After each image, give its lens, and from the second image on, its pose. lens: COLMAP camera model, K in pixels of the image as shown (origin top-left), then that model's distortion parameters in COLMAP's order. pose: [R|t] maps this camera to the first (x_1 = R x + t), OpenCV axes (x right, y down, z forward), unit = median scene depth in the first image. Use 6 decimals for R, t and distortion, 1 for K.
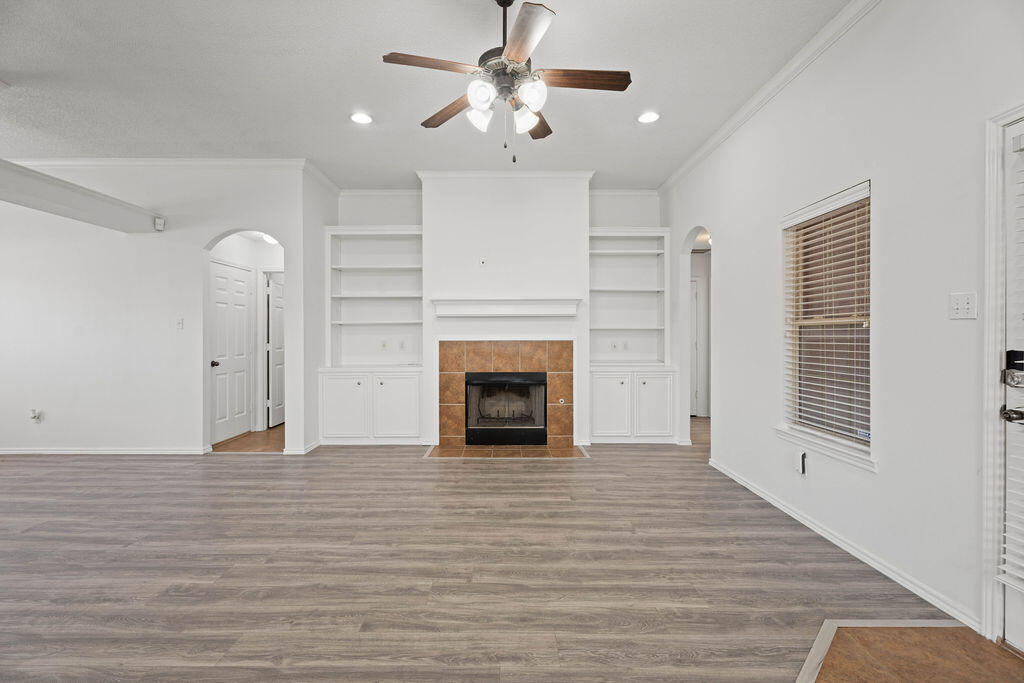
lens RADIAL K [[455.0, 0, 500.9], [0, 455.0, 339.8], [0, 0, 1]] dist [0.000439, -0.000174]
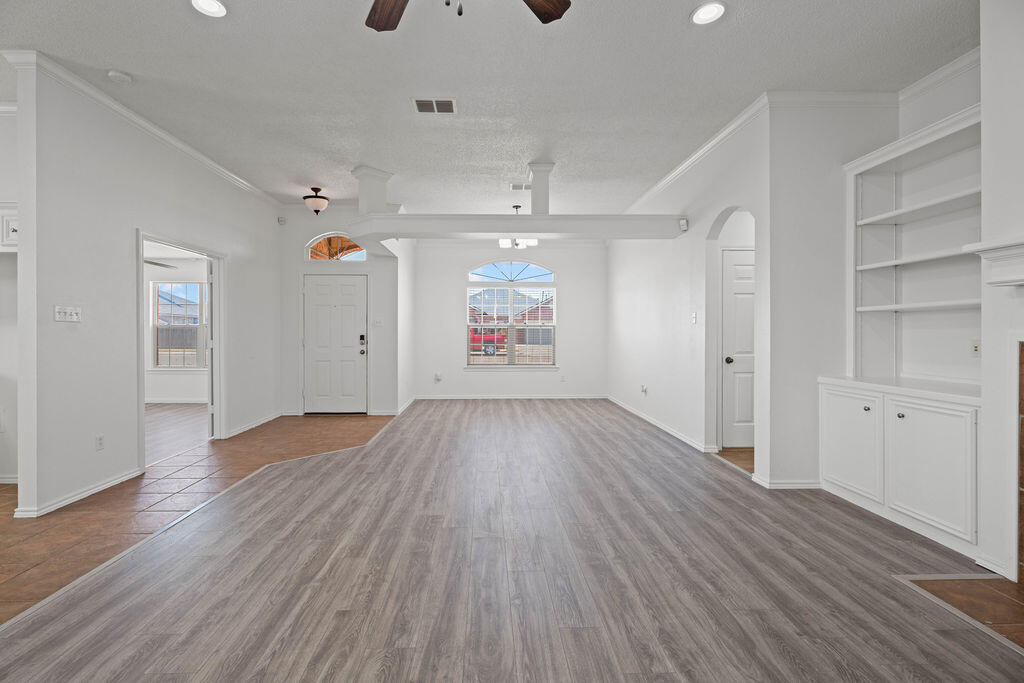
lens RADIAL K [[455.0, 0, 500.9], [0, 455.0, 339.8], [0, 0, 1]] dist [0.000439, -0.000174]
pose [[0.036082, 0.022530, -0.999095, 0.274926], [-0.004926, 0.999738, 0.022367, -0.007224], [0.999337, 0.004115, 0.036184, 0.489574]]
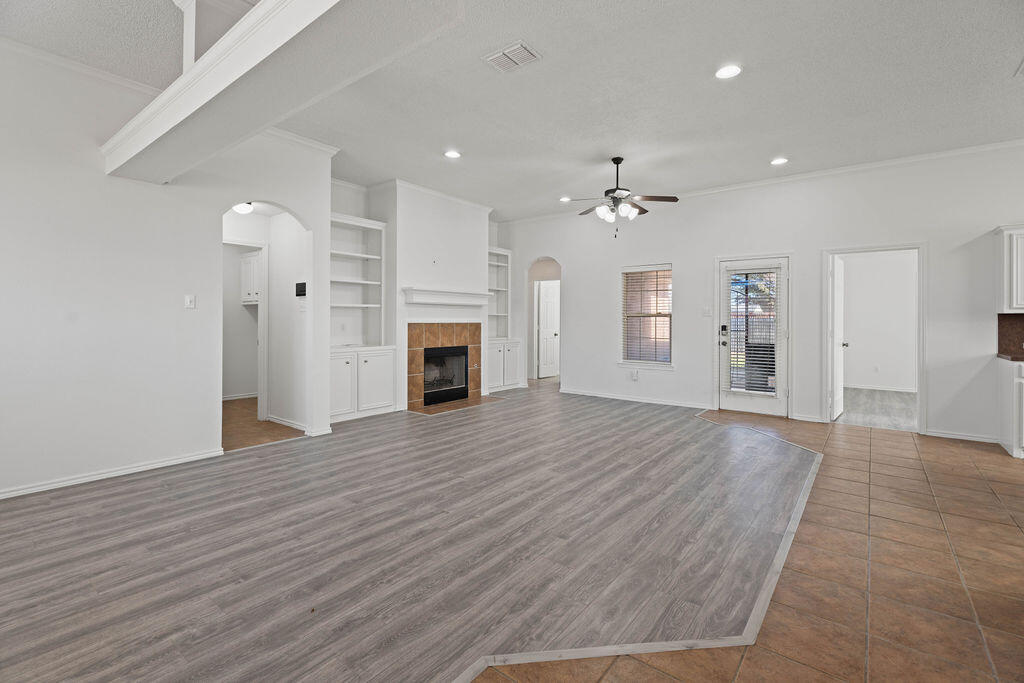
lens RADIAL K [[457.6, 0, 516.0], [0, 457.6, 319.0], [0, 0, 1]] dist [0.002225, 0.000243]
pose [[0.609428, 0.008869, 0.792792, -0.924663], [-0.003924, 0.999959, -0.008170, 0.001128], [-0.792832, 0.001868, 0.609437, 0.032492]]
